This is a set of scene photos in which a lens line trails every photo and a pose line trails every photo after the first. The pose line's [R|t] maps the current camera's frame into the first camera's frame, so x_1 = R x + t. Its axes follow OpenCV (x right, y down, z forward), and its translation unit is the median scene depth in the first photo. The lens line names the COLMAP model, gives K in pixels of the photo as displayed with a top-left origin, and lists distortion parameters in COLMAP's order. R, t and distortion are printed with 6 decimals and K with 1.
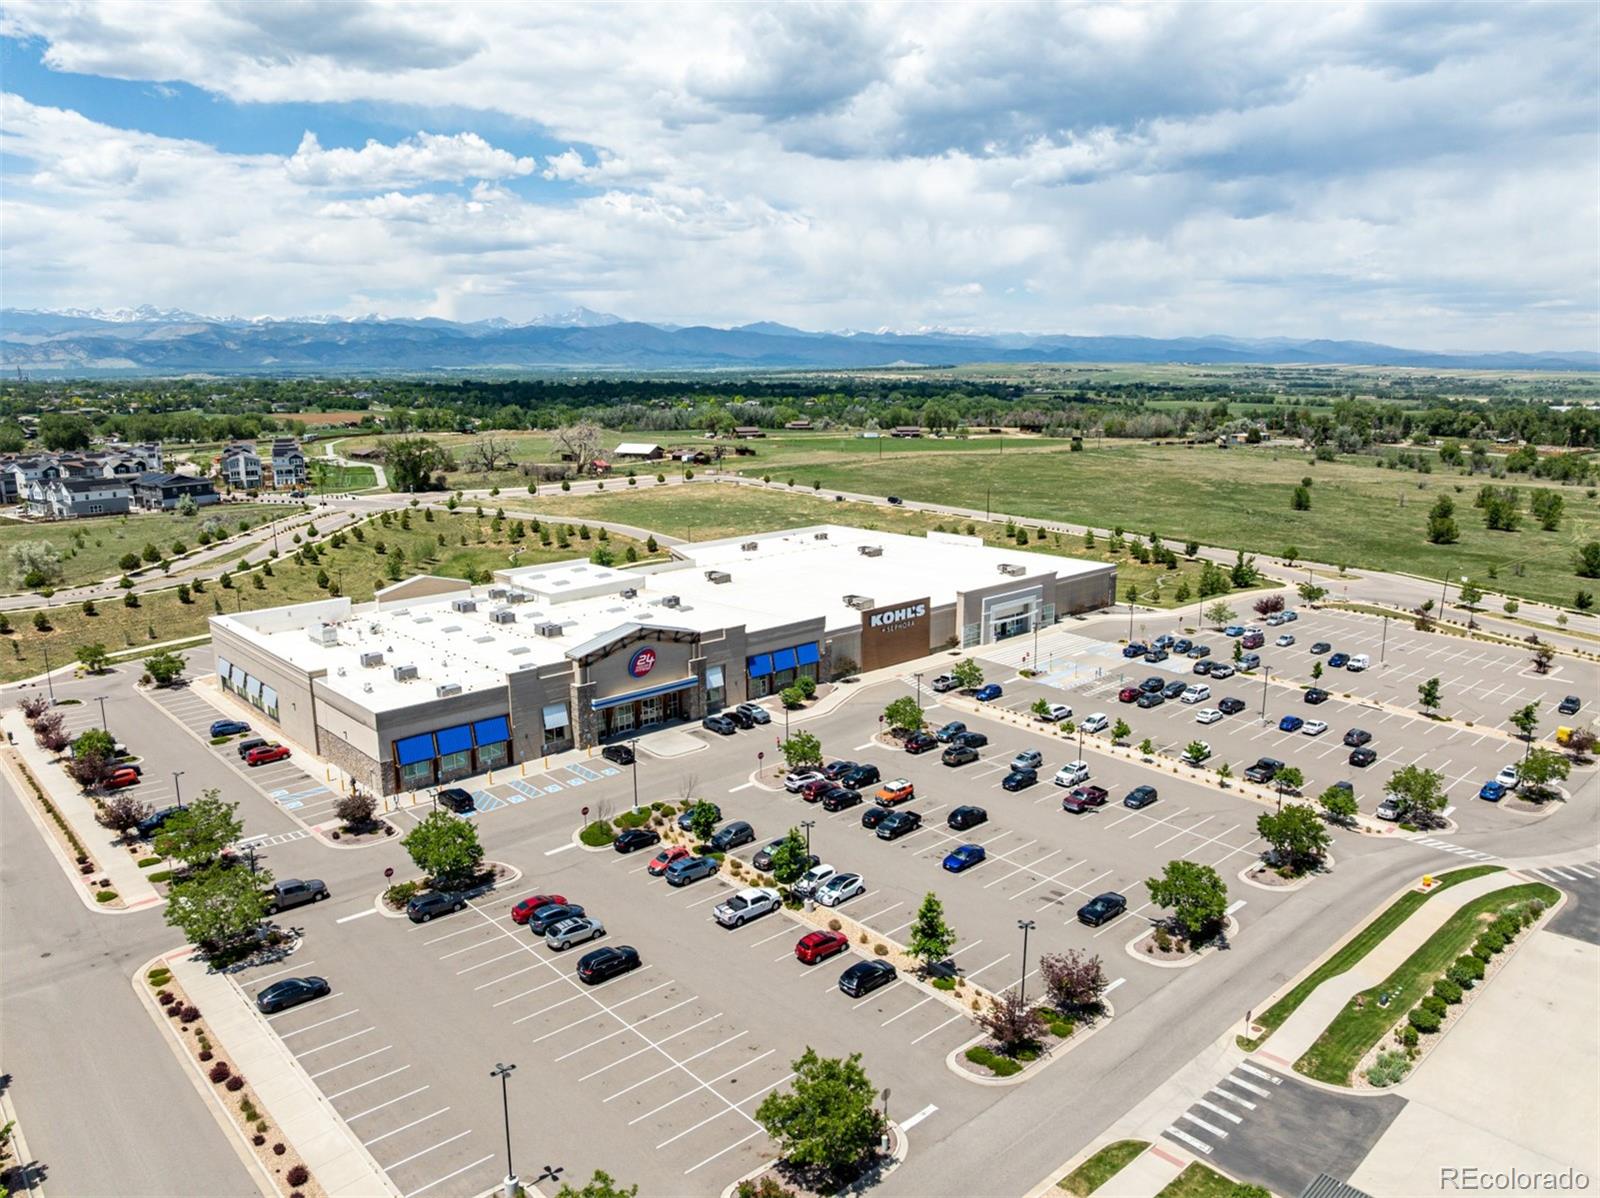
lens RADIAL K [[1129.0, 0, 798.9], [0, 1129.0, 614.7], [0, 0, 1]] dist [-0.044004, 0.009745]
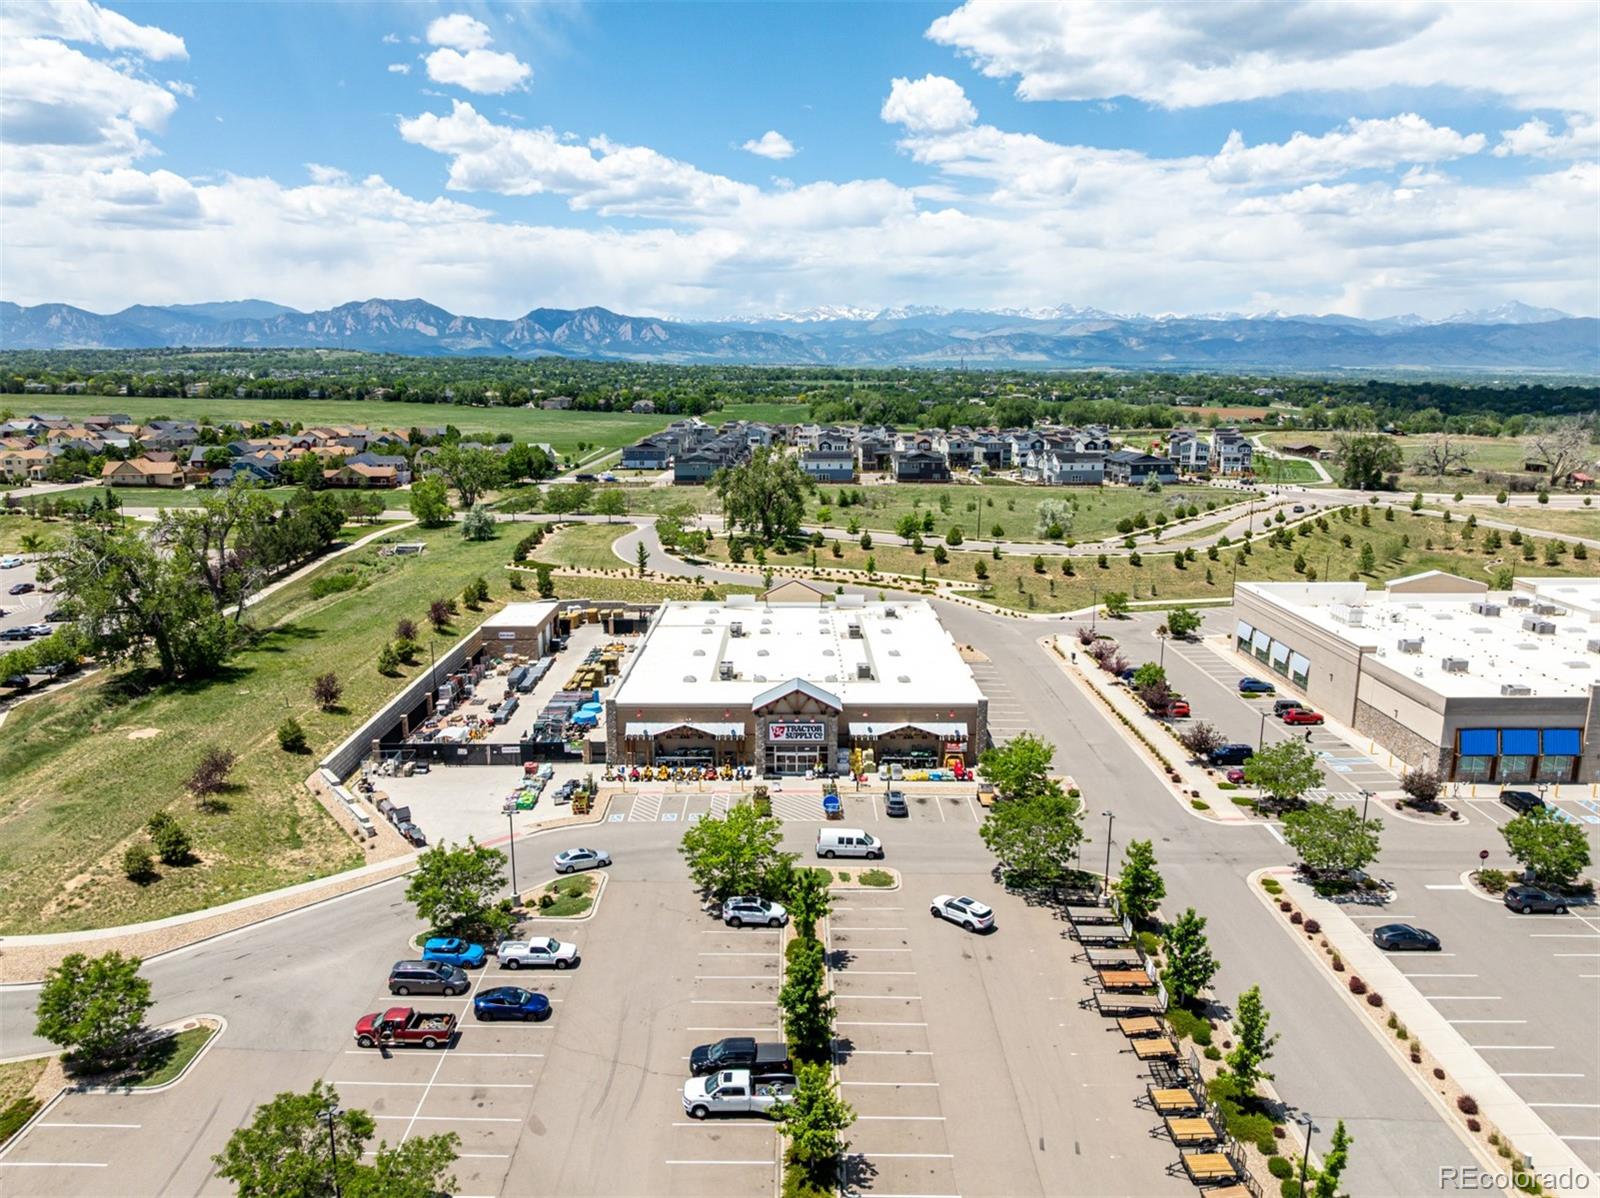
lens RADIAL K [[1129.0, 0, 797.3], [0, 1129.0, 626.7], [0, 0, 1]] dist [-0.044004, 0.009745]
pose [[0.737349, 0.160460, -0.656178, -0.094897], [-0.152223, 0.985862, 0.070027, 0.025632], [0.658137, 0.048251, 0.751350, -0.070614]]
